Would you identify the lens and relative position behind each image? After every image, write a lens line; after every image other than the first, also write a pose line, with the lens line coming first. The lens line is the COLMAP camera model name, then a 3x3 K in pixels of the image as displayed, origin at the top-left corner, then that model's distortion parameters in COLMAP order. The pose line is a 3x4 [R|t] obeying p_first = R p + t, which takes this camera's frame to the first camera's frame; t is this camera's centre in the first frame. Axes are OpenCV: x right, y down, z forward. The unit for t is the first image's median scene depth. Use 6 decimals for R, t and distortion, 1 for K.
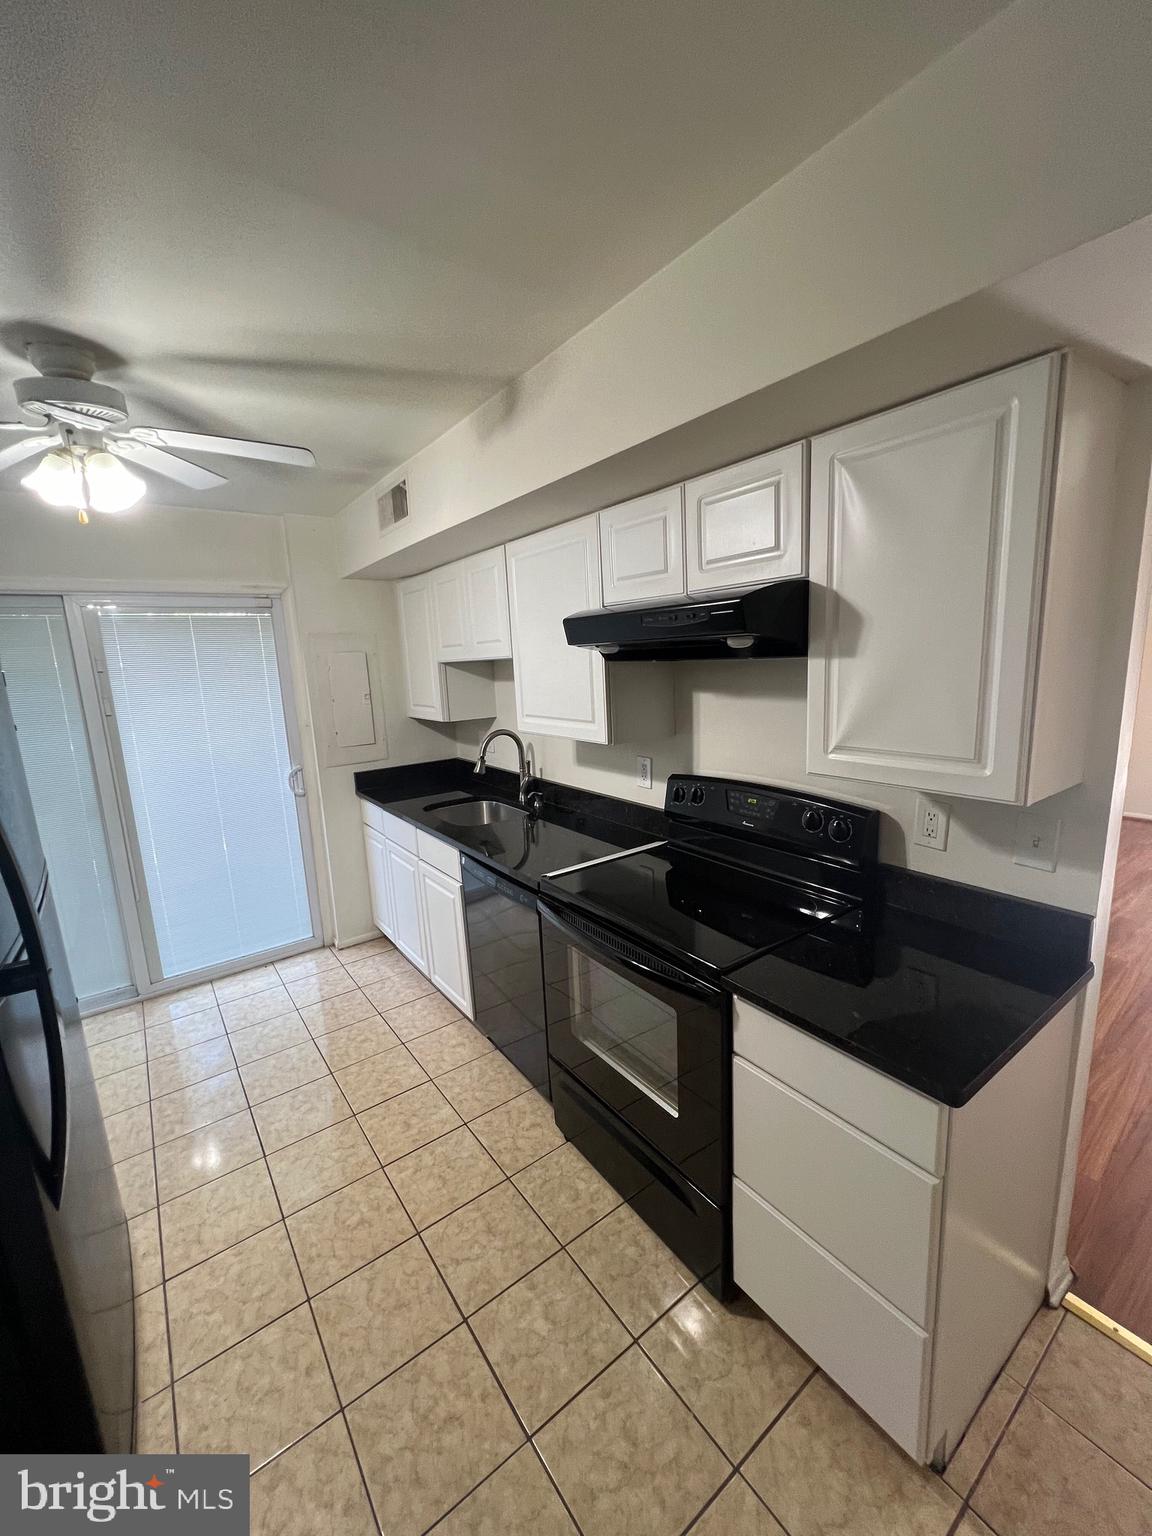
lens RADIAL K [[618.3, 0, 572.1], [0, 618.3, 777.2], [0, 0, 1]] dist [-0.001931, 0.001343]
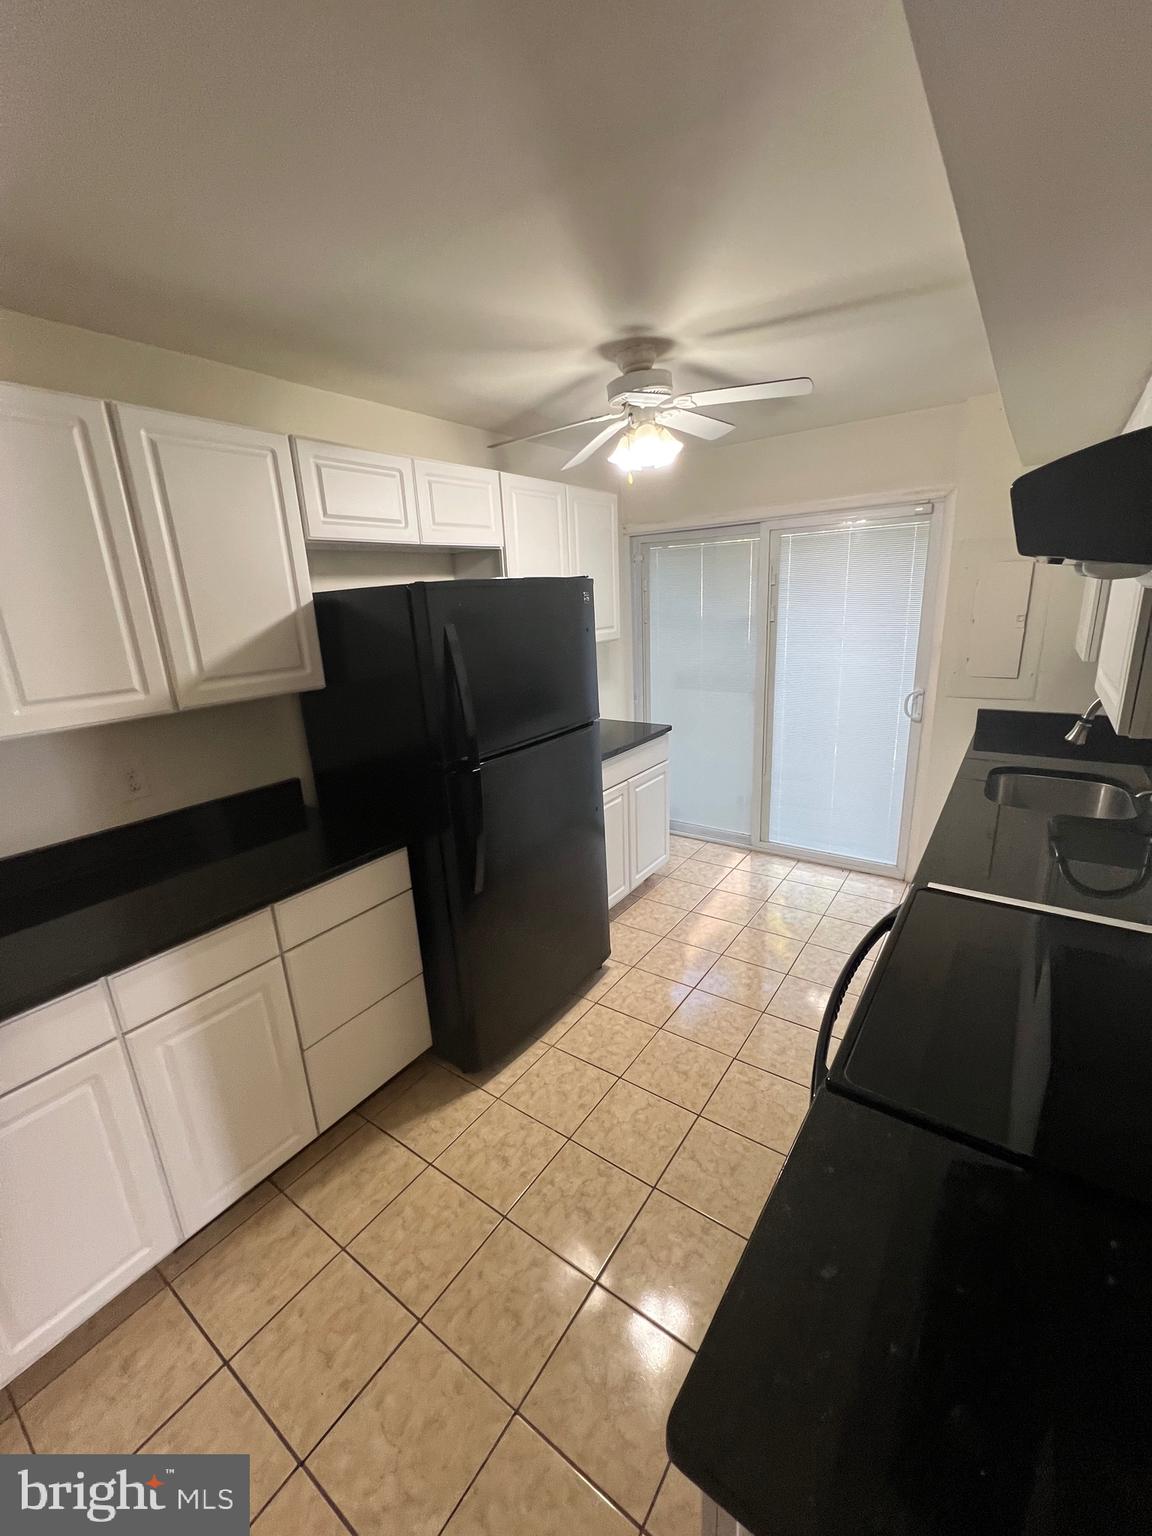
lens RADIAL K [[618.3, 0, 570.3], [0, 618.3, 761.1], [0, 0, 1]] dist [-0.001931, 0.001343]
pose [[0.312022, 0.277157, -0.908750, 0.532092], [-0.155523, 0.958501, 0.238931, -0.107043], [0.937259, 0.066780, 0.342178, 0.372591]]
